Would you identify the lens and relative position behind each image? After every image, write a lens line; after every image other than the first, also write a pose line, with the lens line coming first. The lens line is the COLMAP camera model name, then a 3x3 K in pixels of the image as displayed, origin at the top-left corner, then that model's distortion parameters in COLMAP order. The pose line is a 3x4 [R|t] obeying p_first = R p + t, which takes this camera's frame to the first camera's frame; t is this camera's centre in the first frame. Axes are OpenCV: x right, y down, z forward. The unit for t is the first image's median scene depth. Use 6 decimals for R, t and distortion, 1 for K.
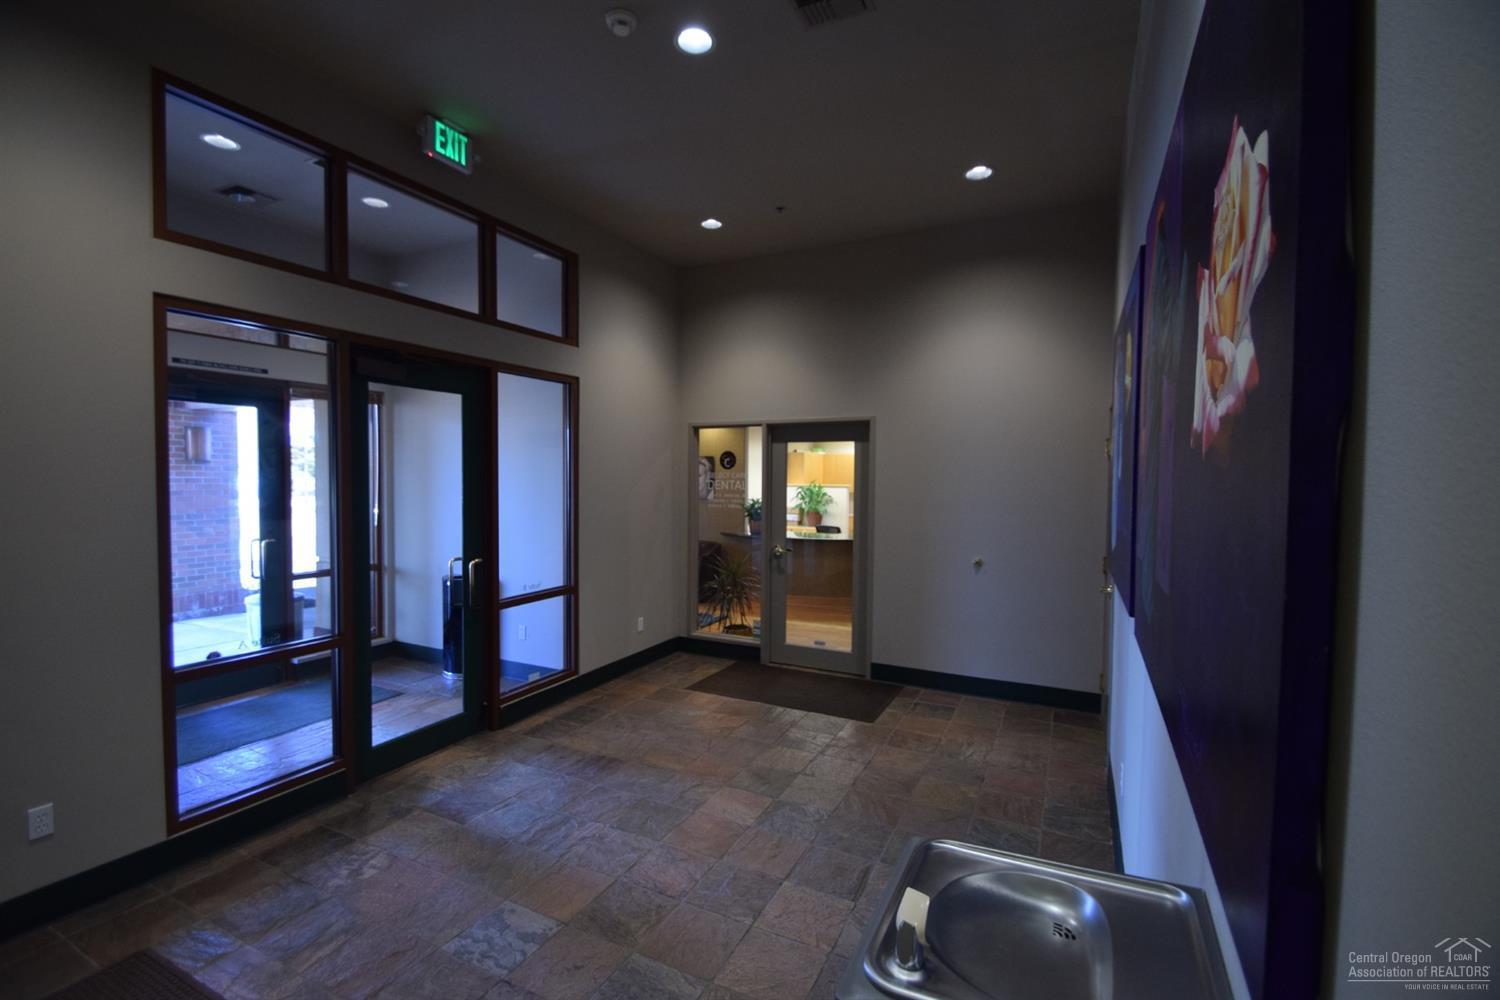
lens RADIAL K [[656.7, 0, 742.1], [0, 656.7, 501.5], [0, 0, 1]] dist [0.021954, -0.018981]
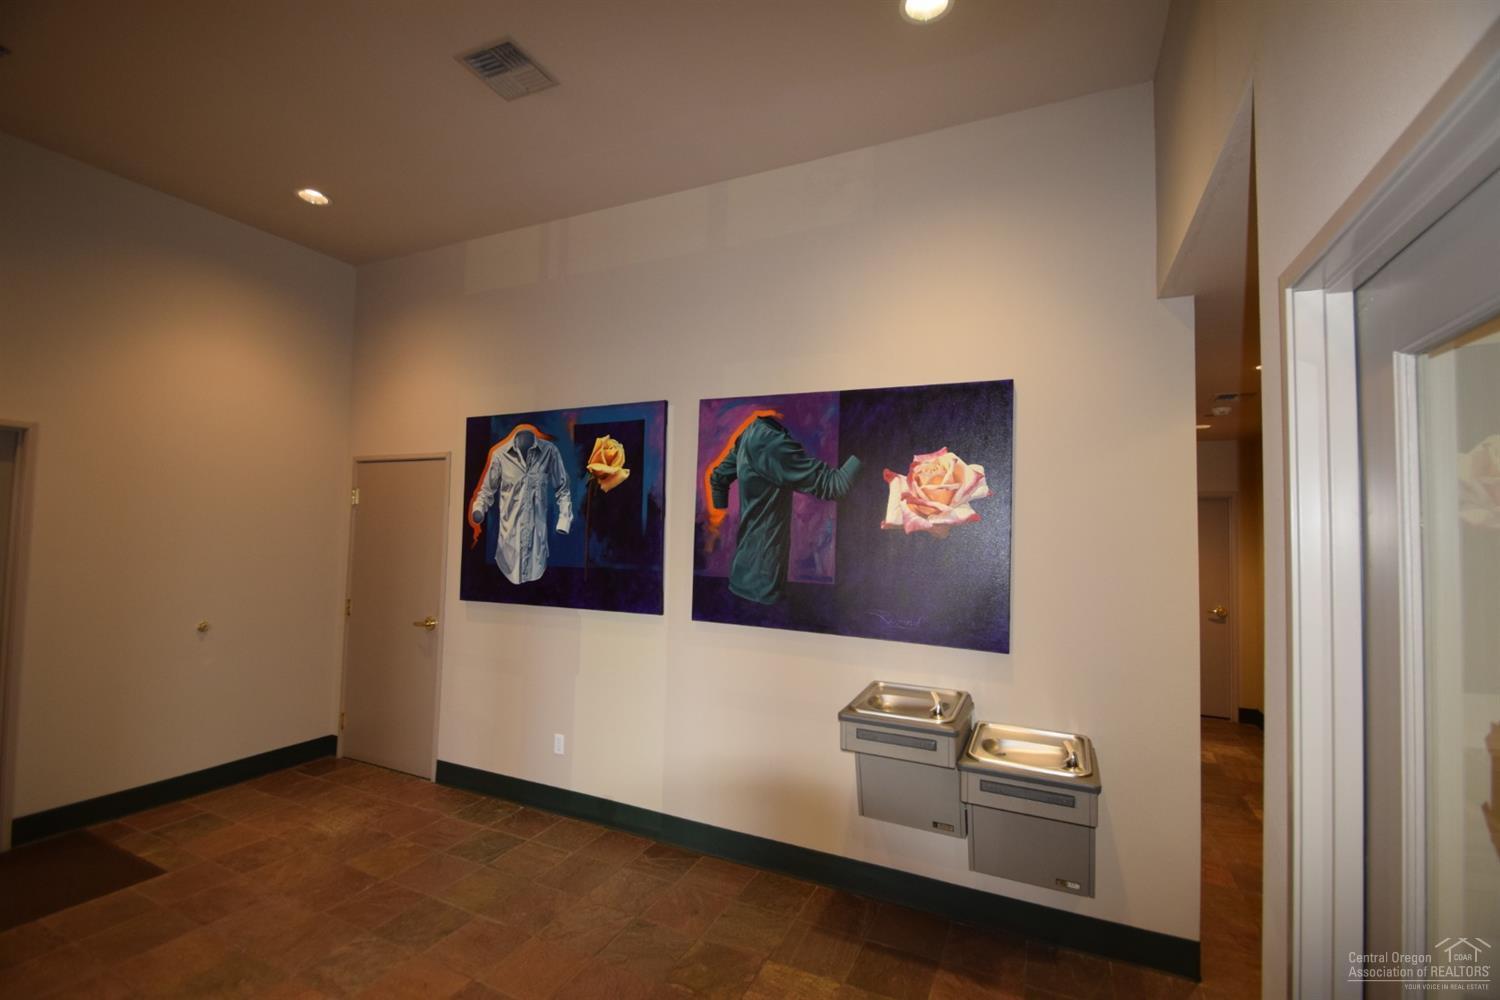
lens RADIAL K [[656.7, 0, 742.1], [0, 656.7, 501.5], [0, 0, 1]] dist [0.021954, -0.018981]
pose [[-0.034816, 0.042426, 0.998493, -0.526060], [0.008307, 0.999076, -0.042161, -0.025124], [-0.999359, 0.006827, -0.035136, 0.391828]]
